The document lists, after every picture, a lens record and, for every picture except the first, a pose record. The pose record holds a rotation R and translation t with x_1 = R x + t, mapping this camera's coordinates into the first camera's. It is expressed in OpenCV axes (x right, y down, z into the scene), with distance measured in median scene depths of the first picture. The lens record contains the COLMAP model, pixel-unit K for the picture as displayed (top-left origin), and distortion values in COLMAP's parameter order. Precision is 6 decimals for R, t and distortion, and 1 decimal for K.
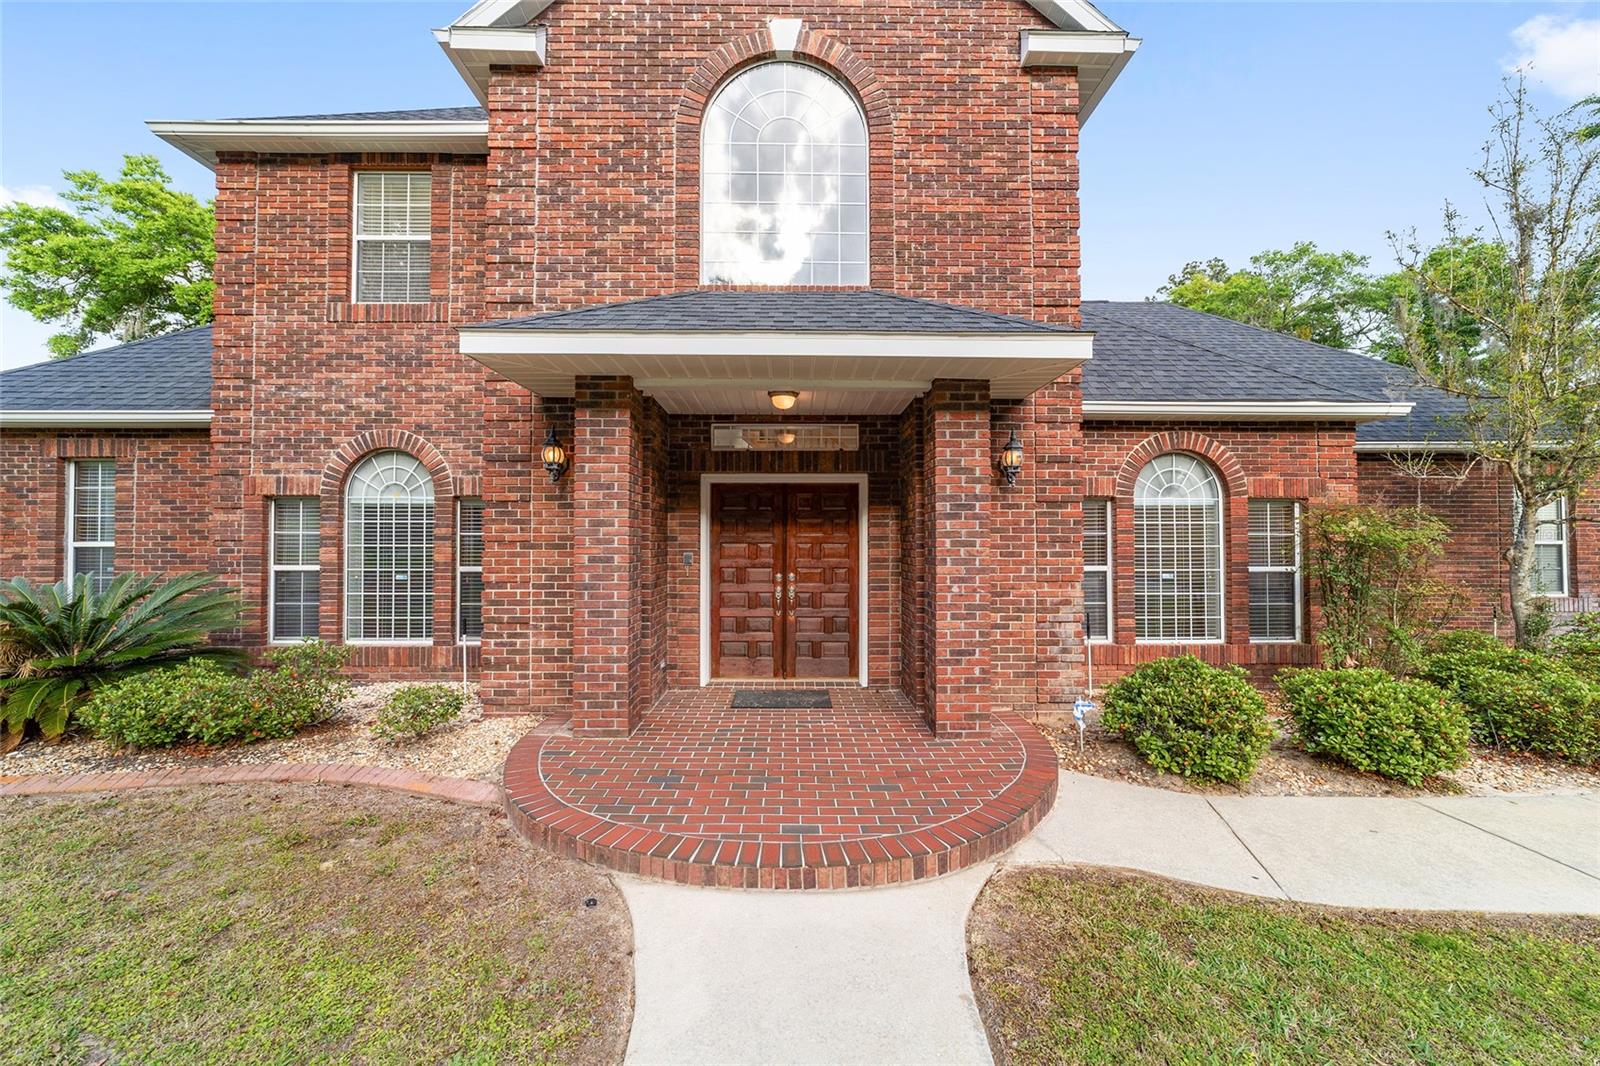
lens RADIAL K [[611.6, 0, 796.3], [0, 611.6, 527.9], [0, 0, 1]] dist [-0.019908, 0.009321]
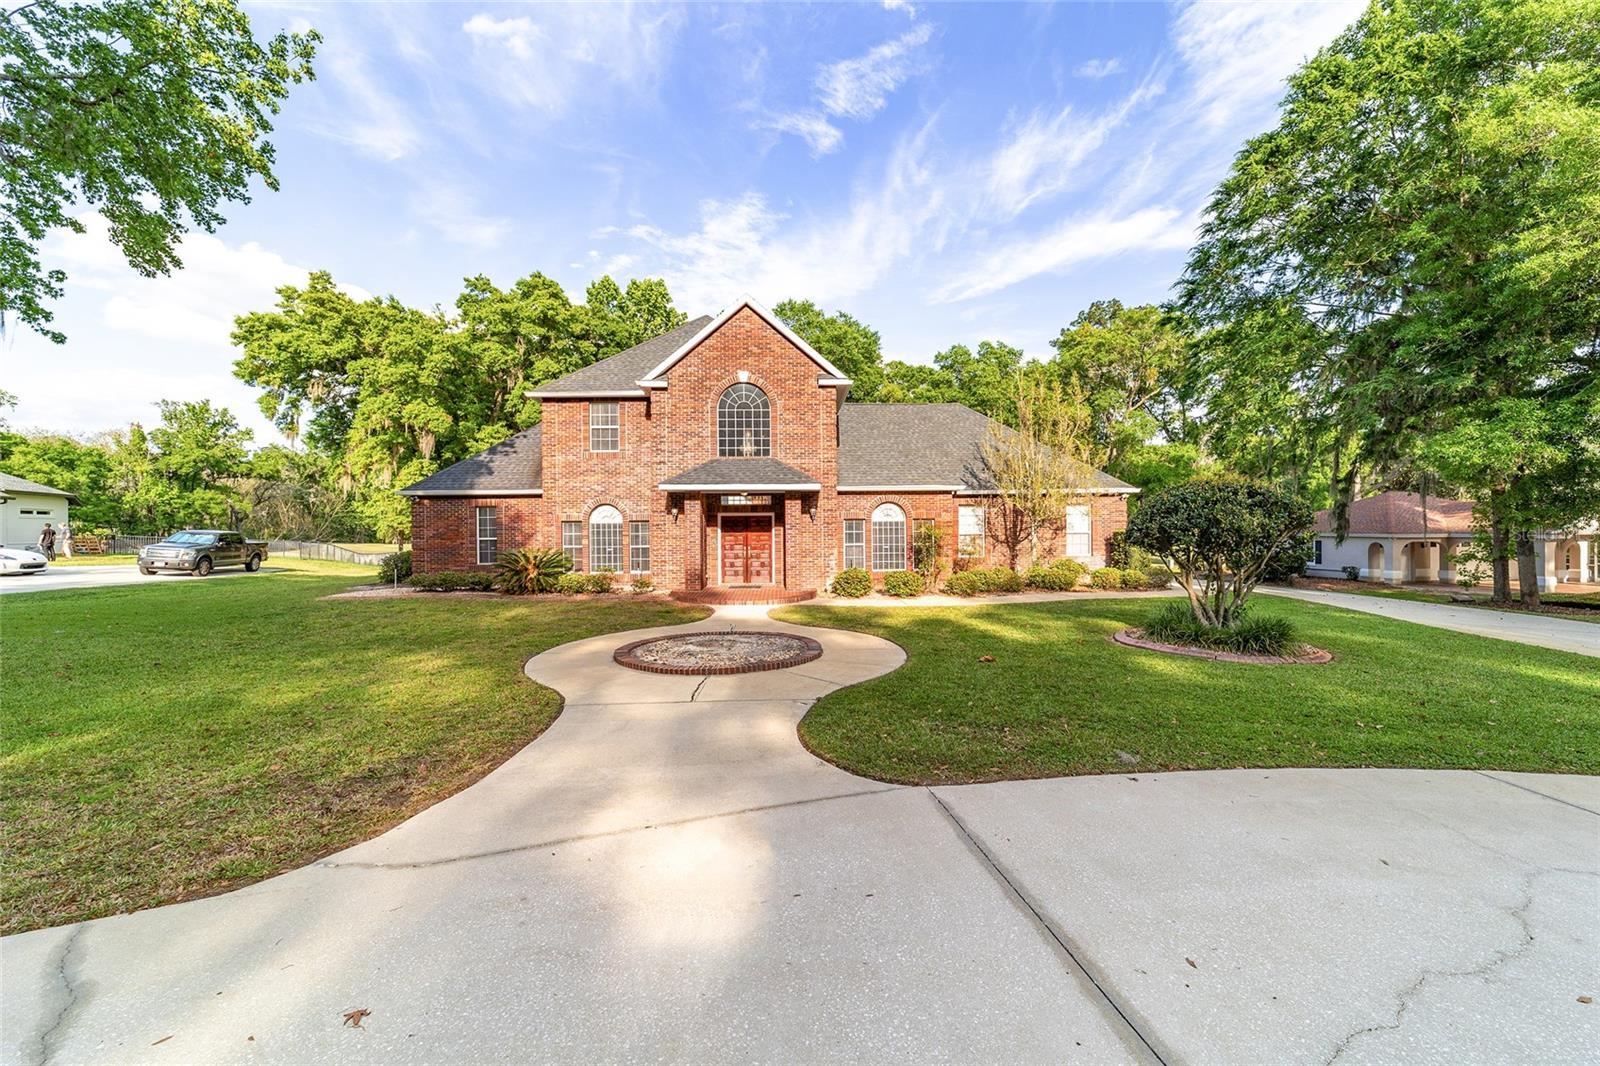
lens RADIAL K [[611.6, 0, 796.3], [0, 611.6, 527.9], [0, 0, 1]] dist [-0.019908, 0.009321]
pose [[0.999905, -0.008451, 0.010868, 0.182505], [0.008235, 0.999769, 0.019841, -0.069590], [-0.011033, -0.019750, 0.999744, -1.875950]]
